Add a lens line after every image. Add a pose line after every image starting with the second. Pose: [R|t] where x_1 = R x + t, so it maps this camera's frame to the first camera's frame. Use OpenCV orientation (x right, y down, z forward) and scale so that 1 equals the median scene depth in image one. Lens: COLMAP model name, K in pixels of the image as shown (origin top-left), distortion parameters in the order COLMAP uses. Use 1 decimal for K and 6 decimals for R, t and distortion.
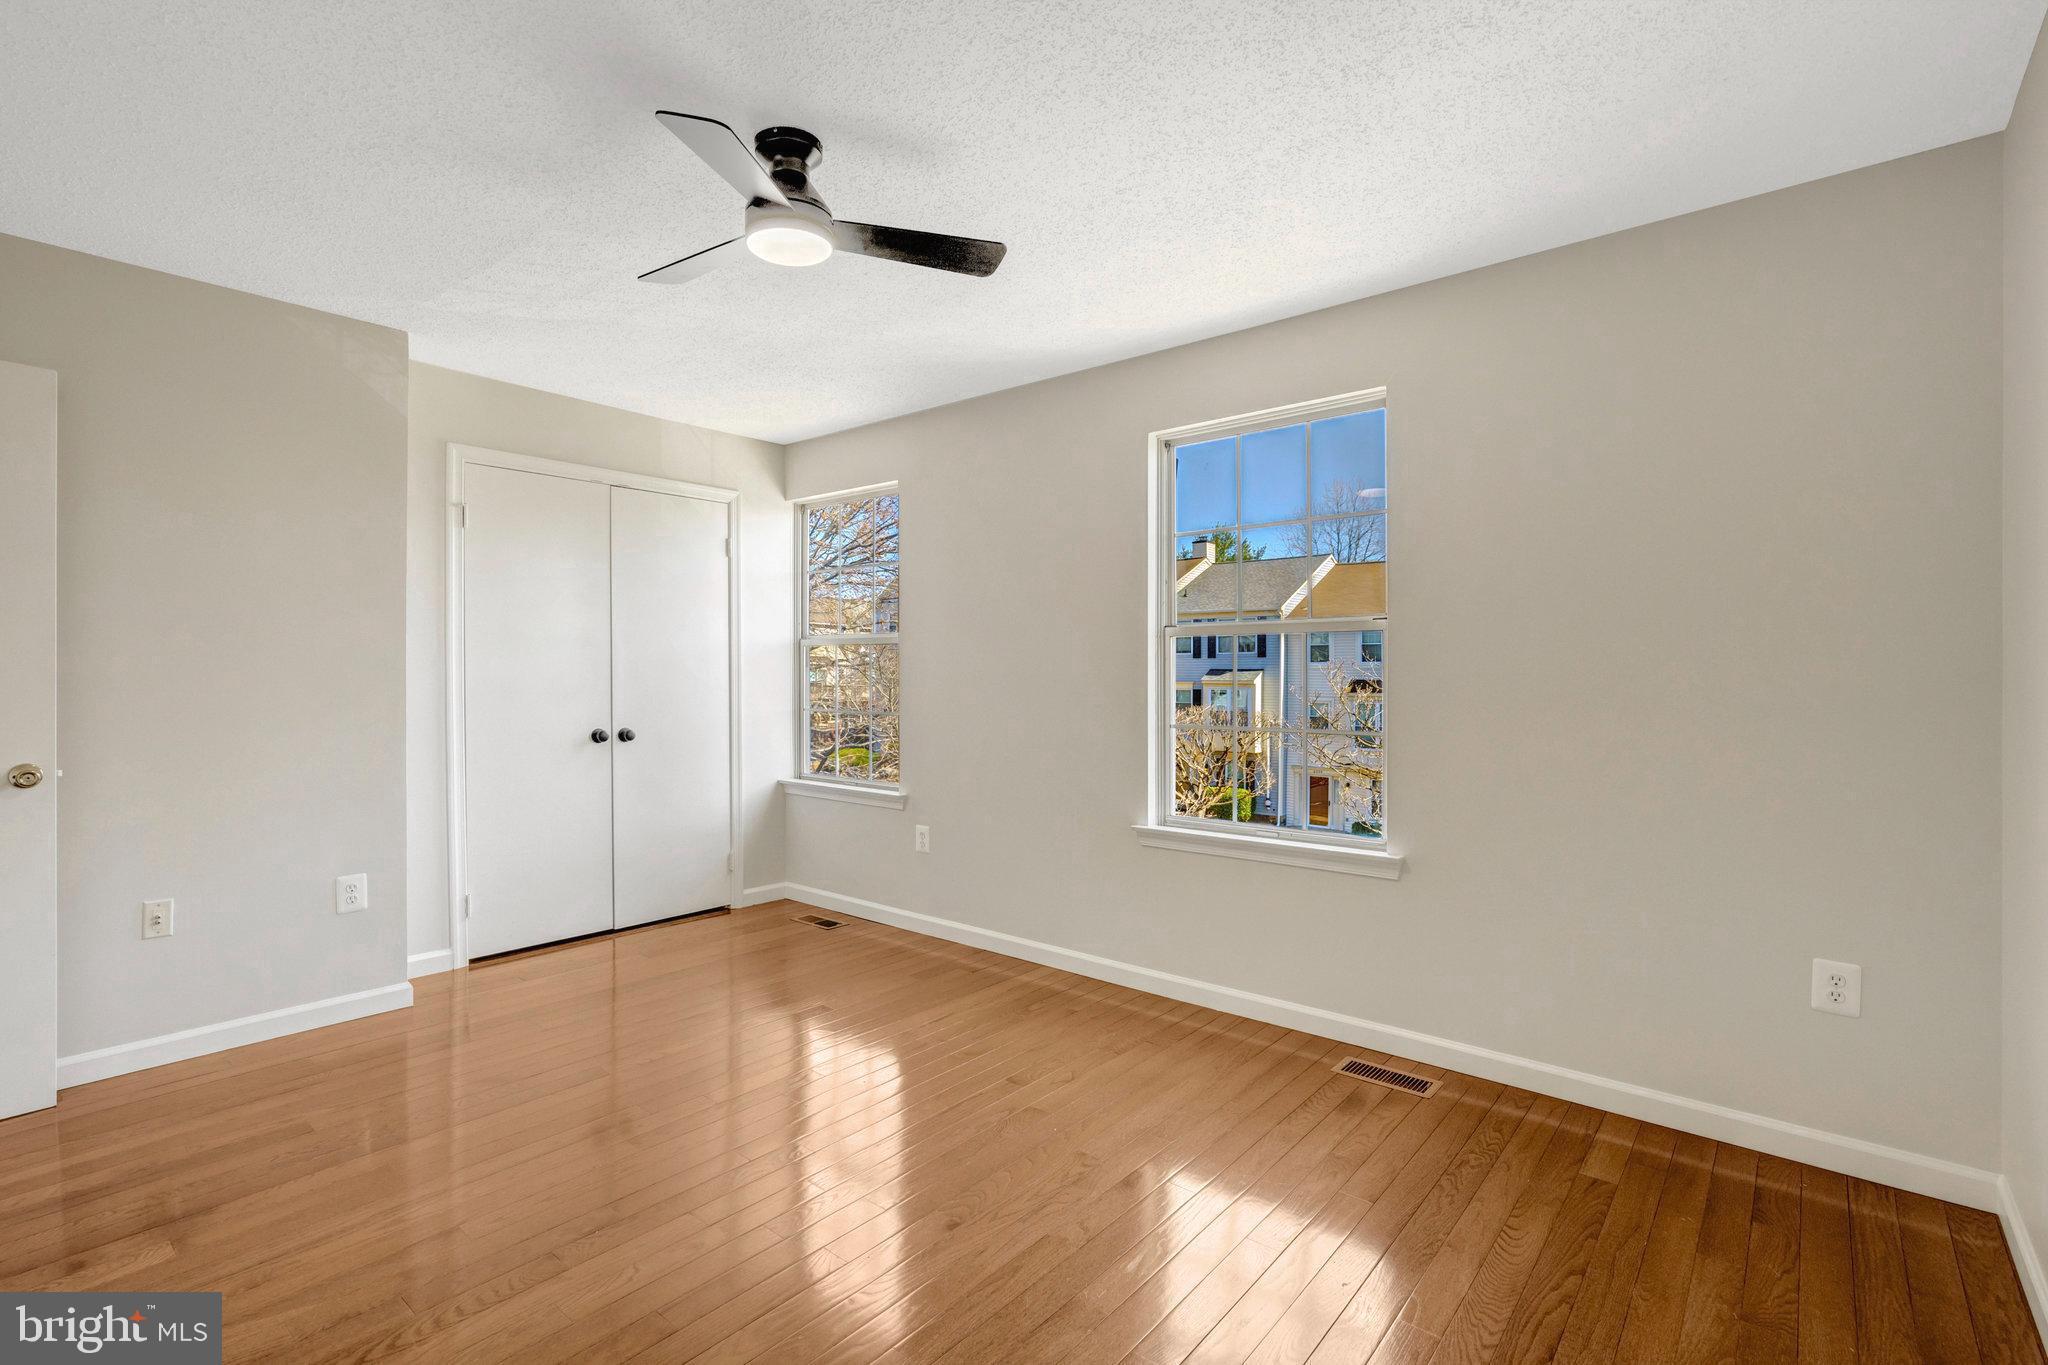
lens RADIAL K [[956.3, 0, 1017.8], [0, 956.3, 679.9], [0, 0, 1]] dist [0.002167, 0.000240]
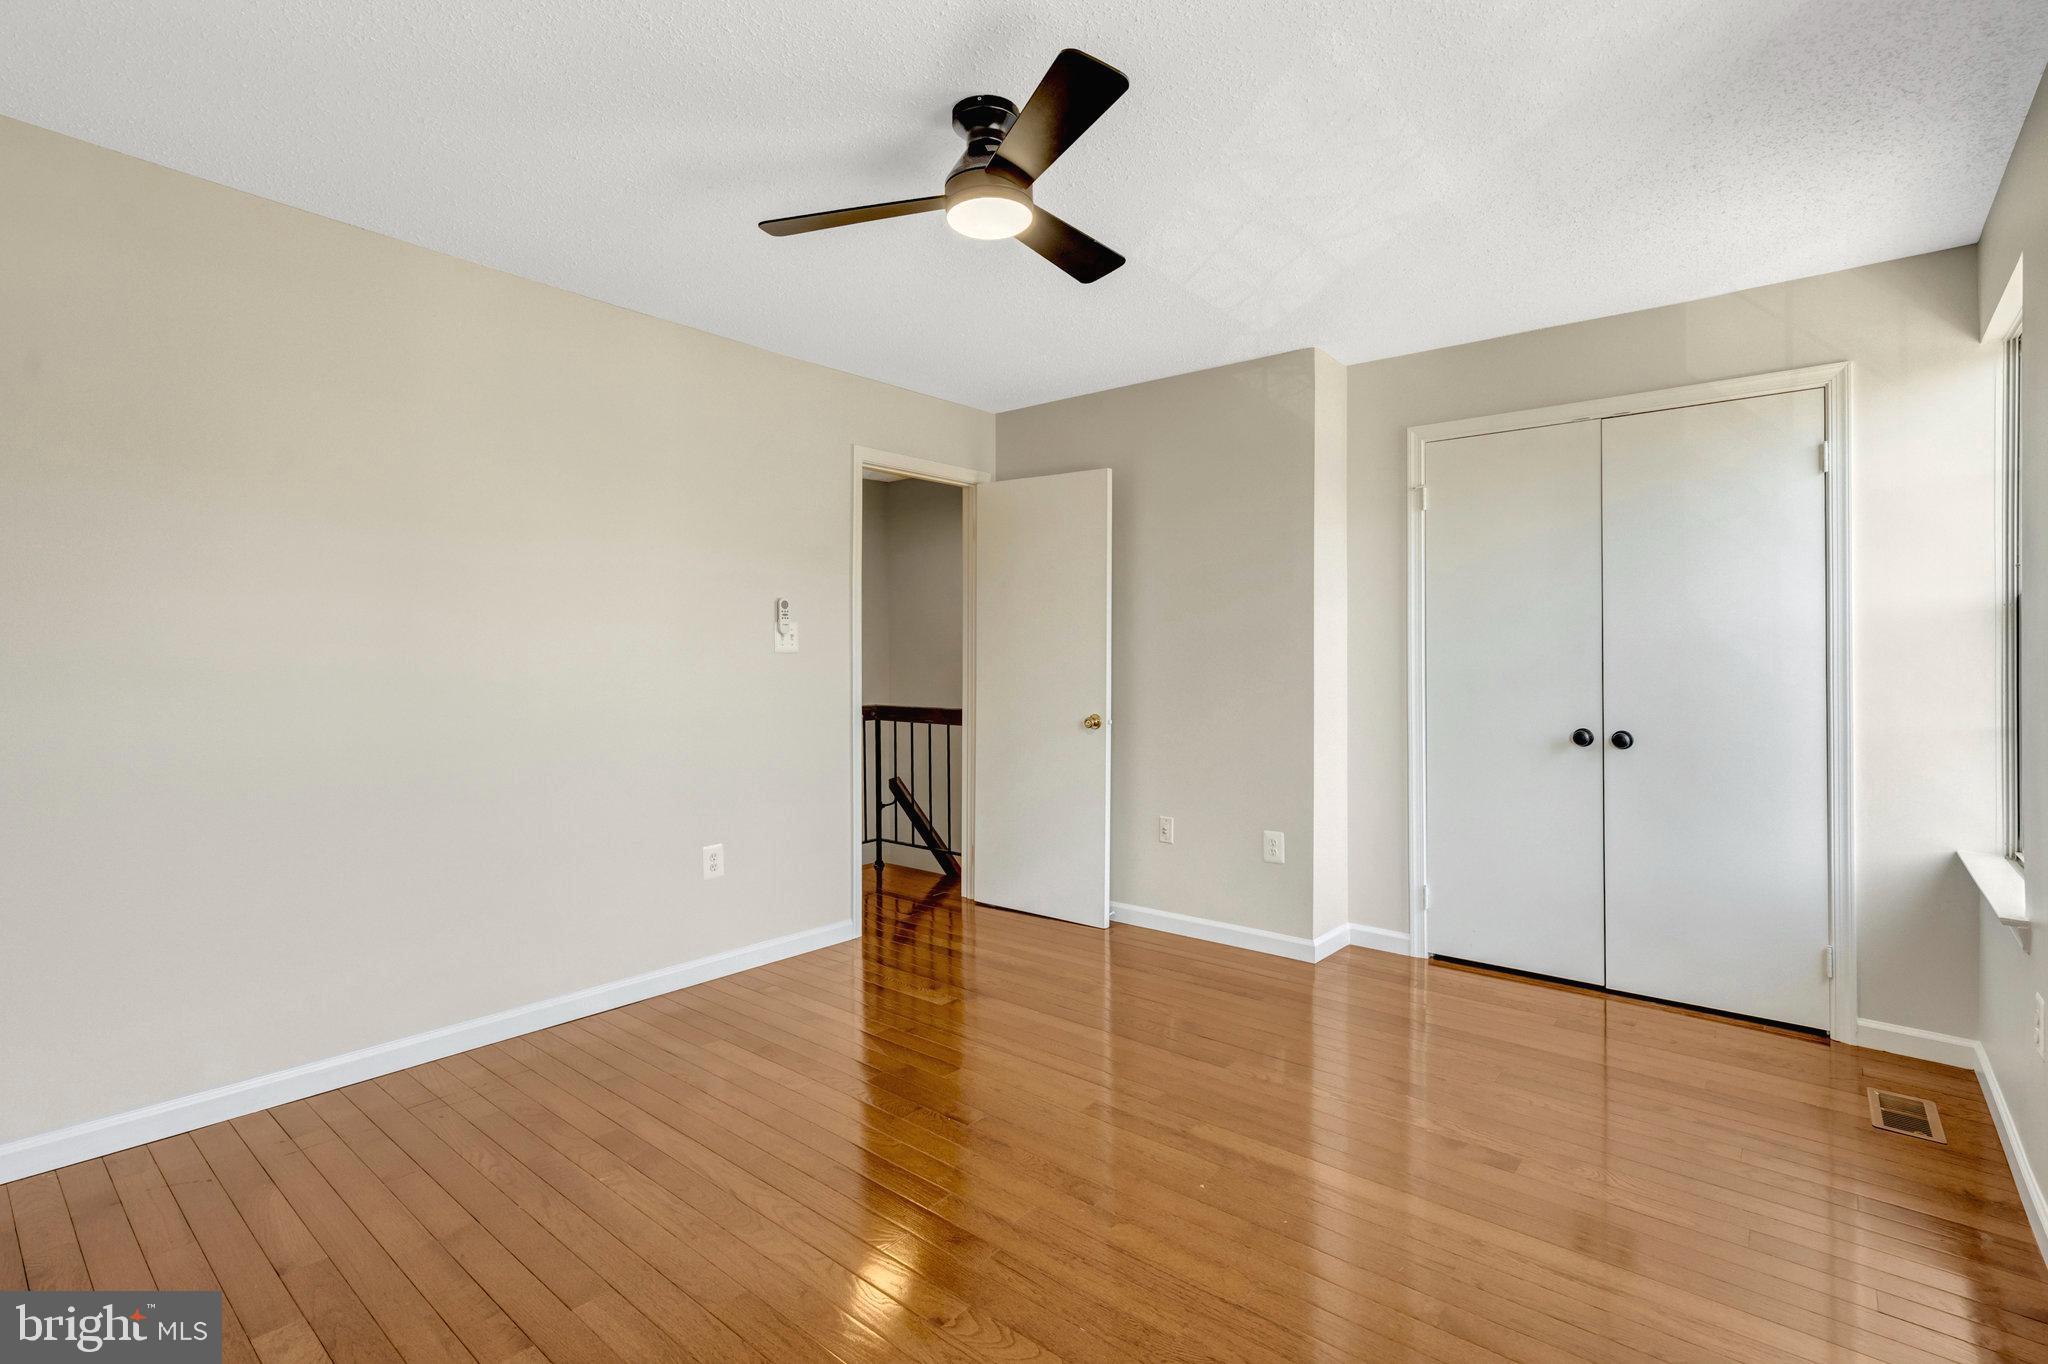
lens RADIAL K [[956.3, 0, 1006.7], [0, 956.3, 675.7], [0, 0, 1]] dist [0.002167, 0.000240]
pose [[-0.009267, 0.009827, -0.999909, 0.332232], [-0.012542, 0.999872, 0.009943, 0.004495], [0.999878, 0.012633, -0.009143, 0.479999]]
